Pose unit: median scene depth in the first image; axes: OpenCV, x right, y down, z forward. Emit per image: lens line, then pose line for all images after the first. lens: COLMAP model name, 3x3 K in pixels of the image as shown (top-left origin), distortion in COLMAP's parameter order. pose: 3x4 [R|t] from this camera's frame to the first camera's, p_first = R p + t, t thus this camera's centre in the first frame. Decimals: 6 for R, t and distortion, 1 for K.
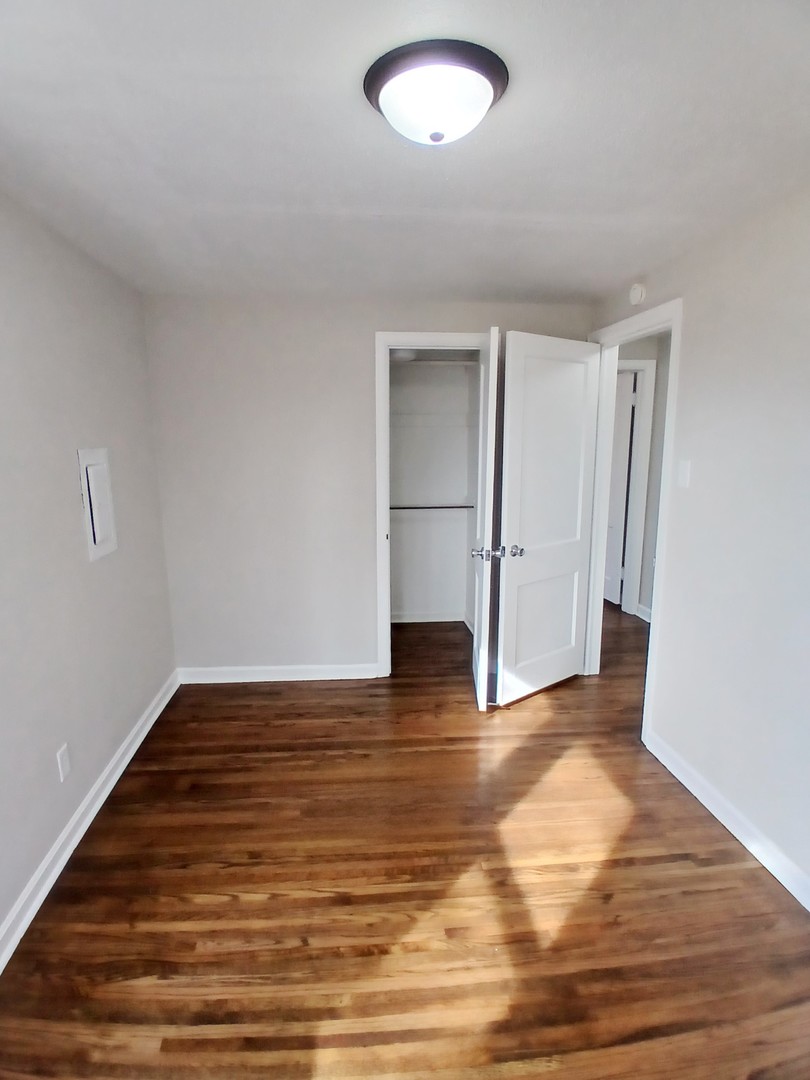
lens RADIAL K [[538.0, 0, 405.0], [0, 538.0, 540.0], [0, 0, 1]] dist [0.000009, -0.000083]
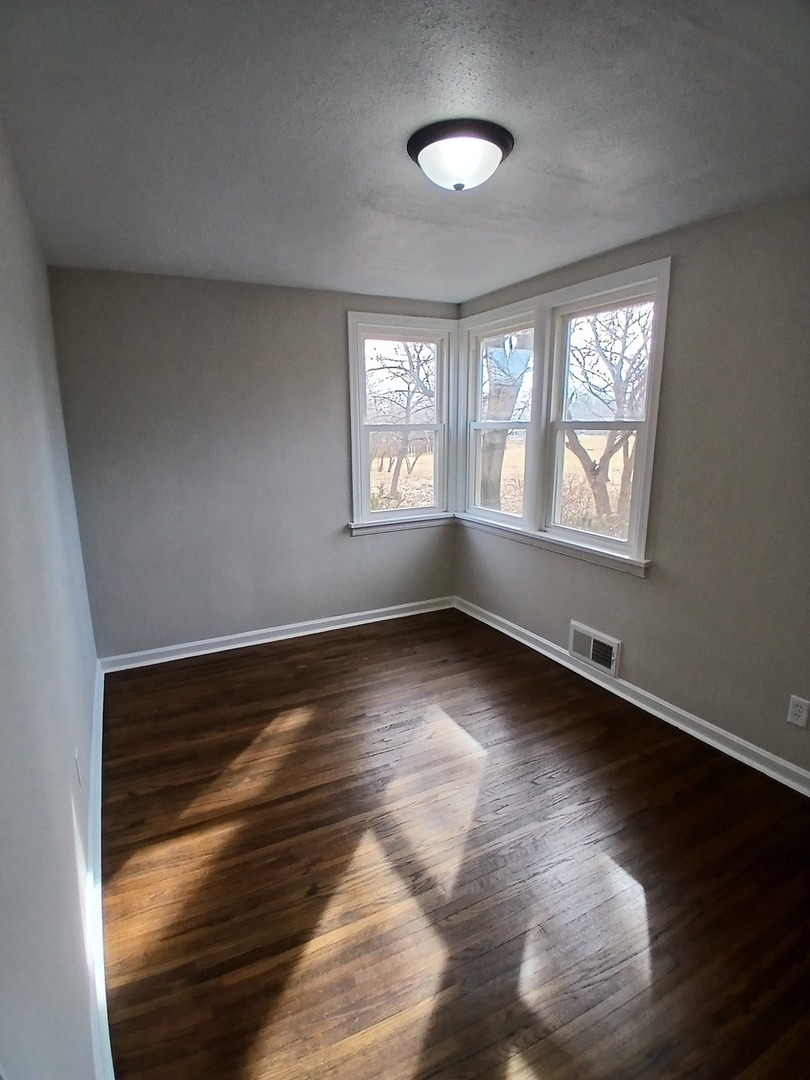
lens RADIAL K [[538.0, 0, 405.0], [0, 538.0, 540.0], [0, 0, 1]] dist [0.000009, -0.000083]
pose [[-0.921274, 0.096570, -0.376734, 0.522413], [-0.059079, 0.922689, 0.380992, -0.297483], [0.384401, 0.373255, -0.844344, 1.633977]]
